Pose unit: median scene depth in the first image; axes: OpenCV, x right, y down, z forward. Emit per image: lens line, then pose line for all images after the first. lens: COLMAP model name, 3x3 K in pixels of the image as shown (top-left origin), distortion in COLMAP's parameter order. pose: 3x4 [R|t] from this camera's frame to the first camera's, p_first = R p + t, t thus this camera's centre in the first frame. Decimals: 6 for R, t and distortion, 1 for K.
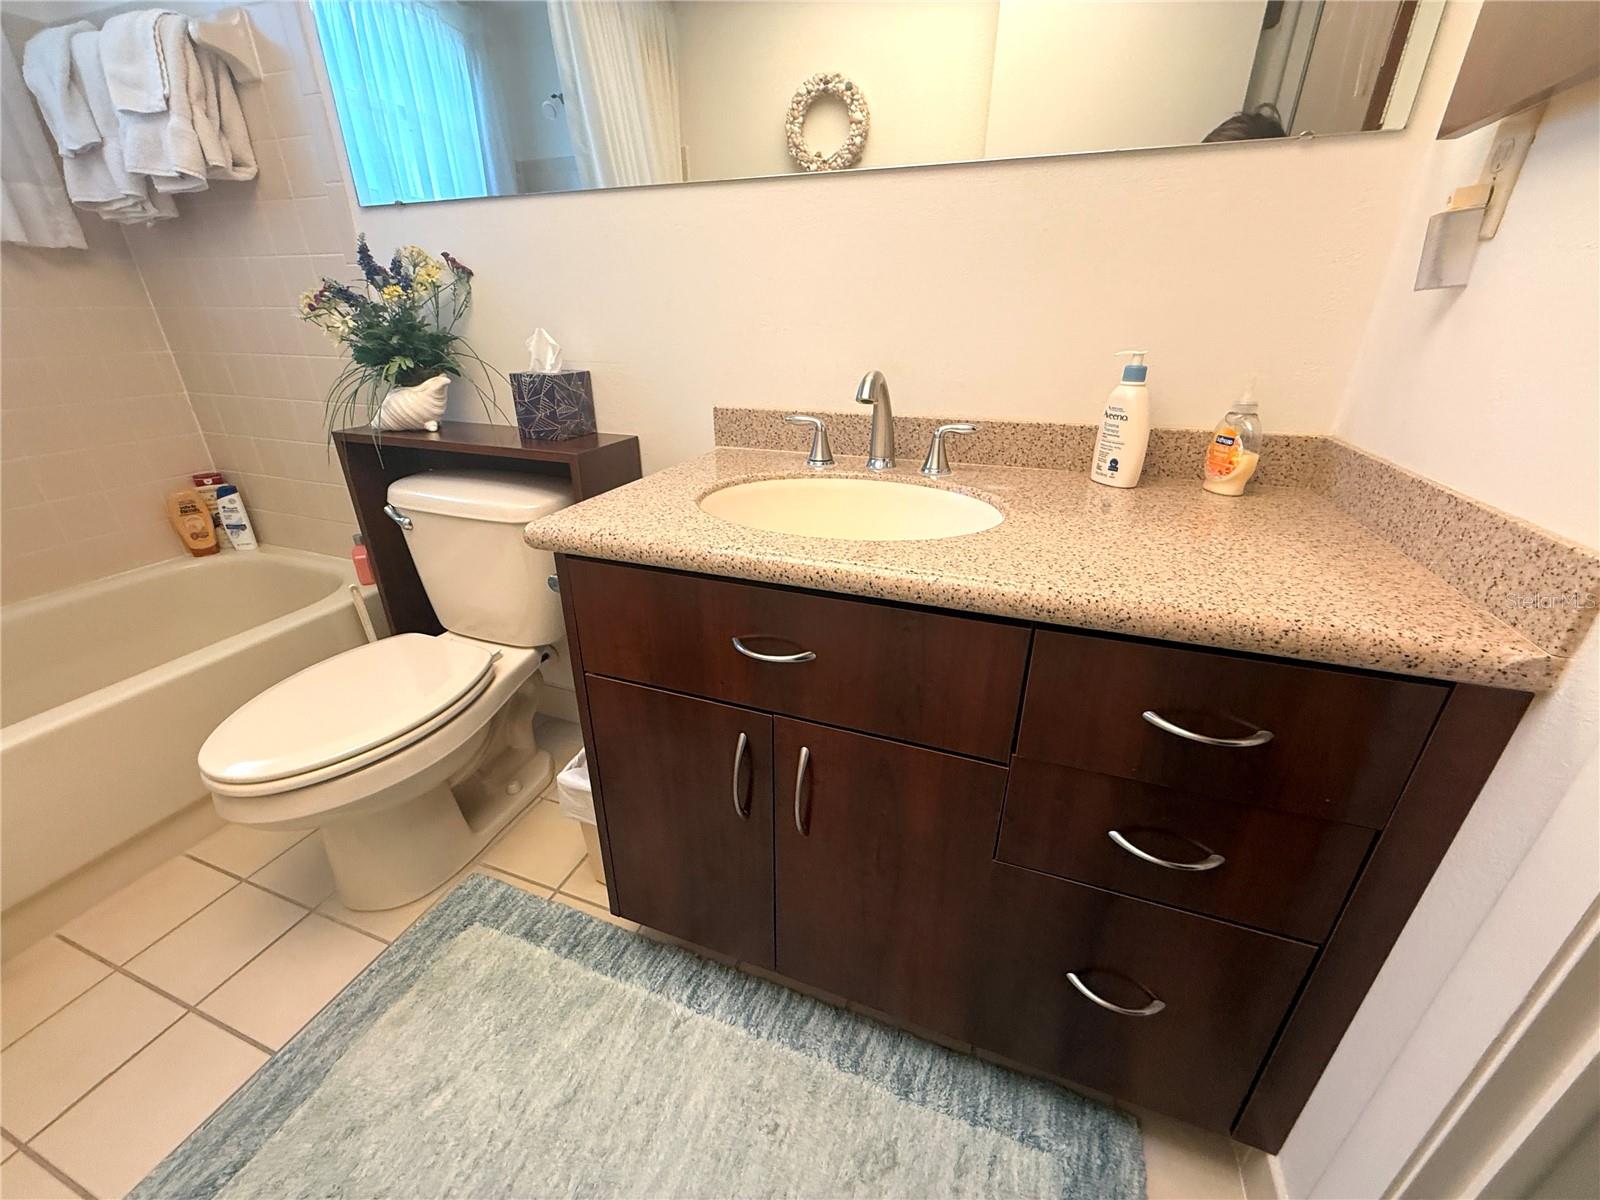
lens RADIAL K [[639.4, 0, 797.8], [0, 639.4, 601.4], [0, 0, 1]] dist [0.000472, -0.000369]
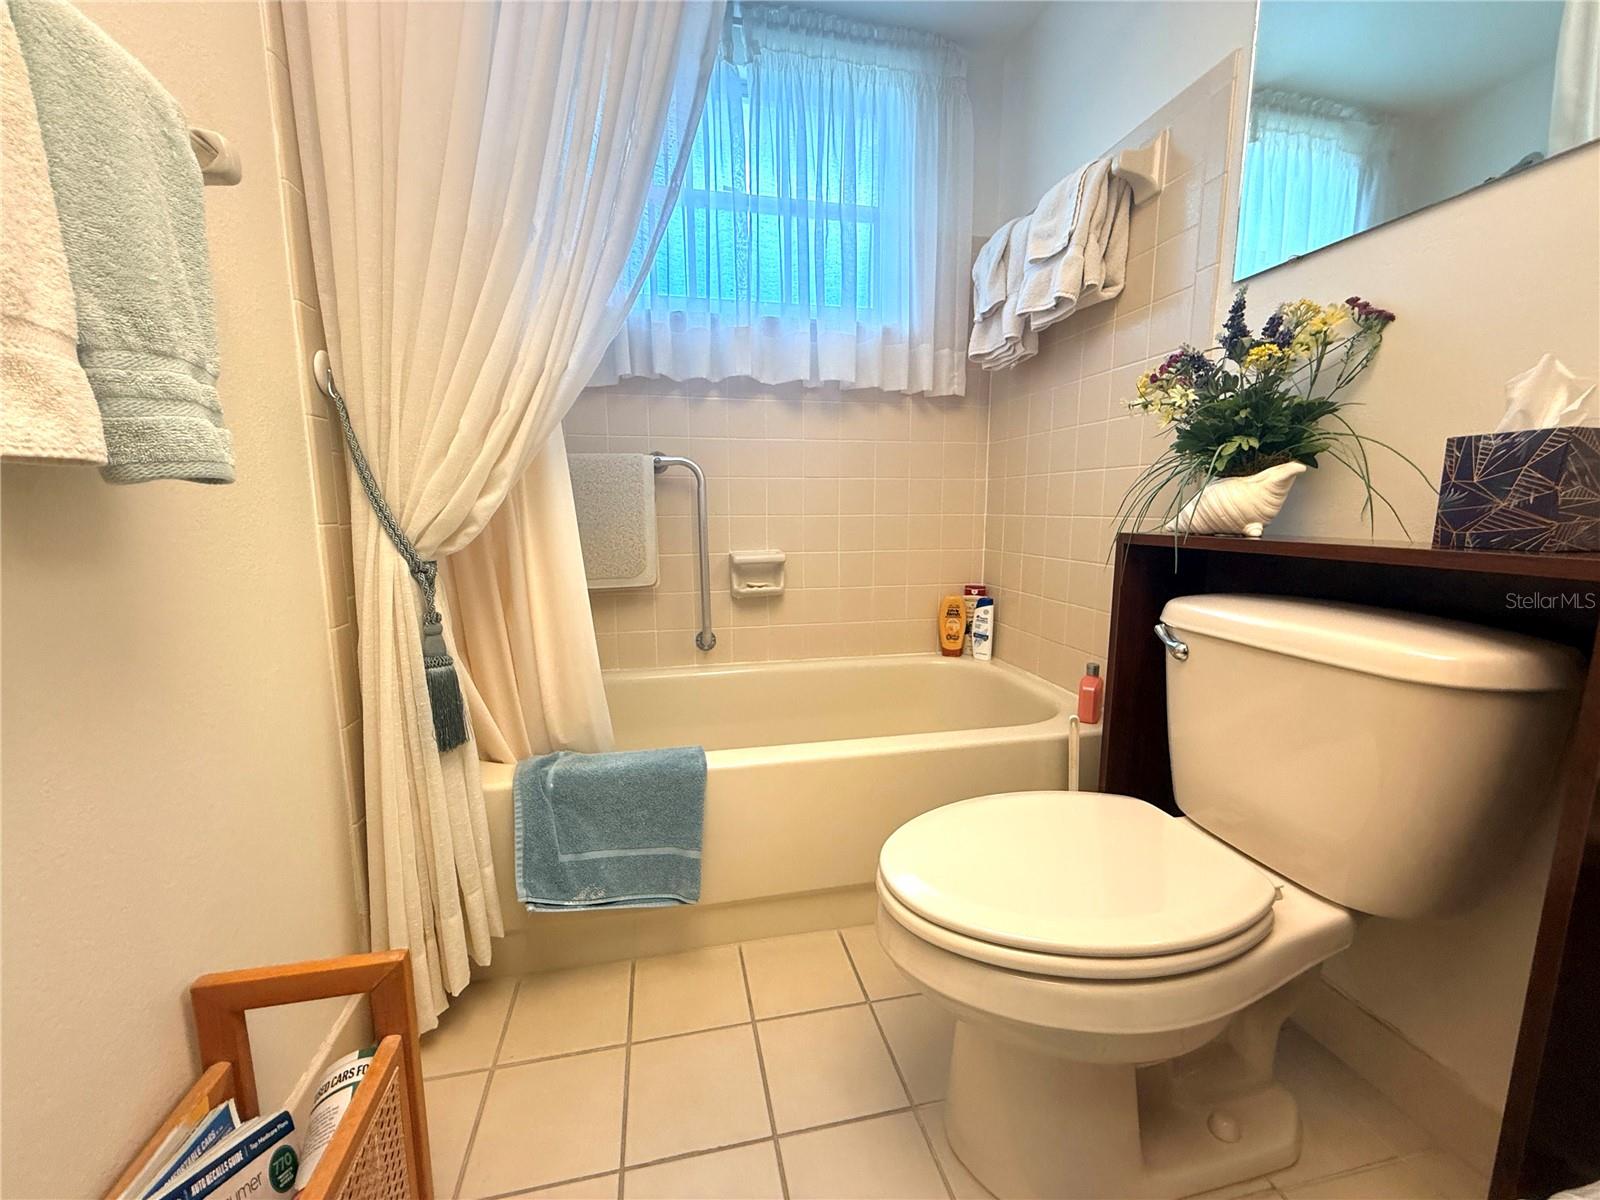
lens RADIAL K [[639.4, 0, 797.8], [0, 639.4, 601.4], [0, 0, 1]] dist [0.000472, -0.000369]
pose [[0.540122, 0.120756, -0.832878, -0.249963], [-0.350482, 0.932024, -0.092157, 0.042982], [0.765134, 0.341685, 0.545730, 0.257340]]
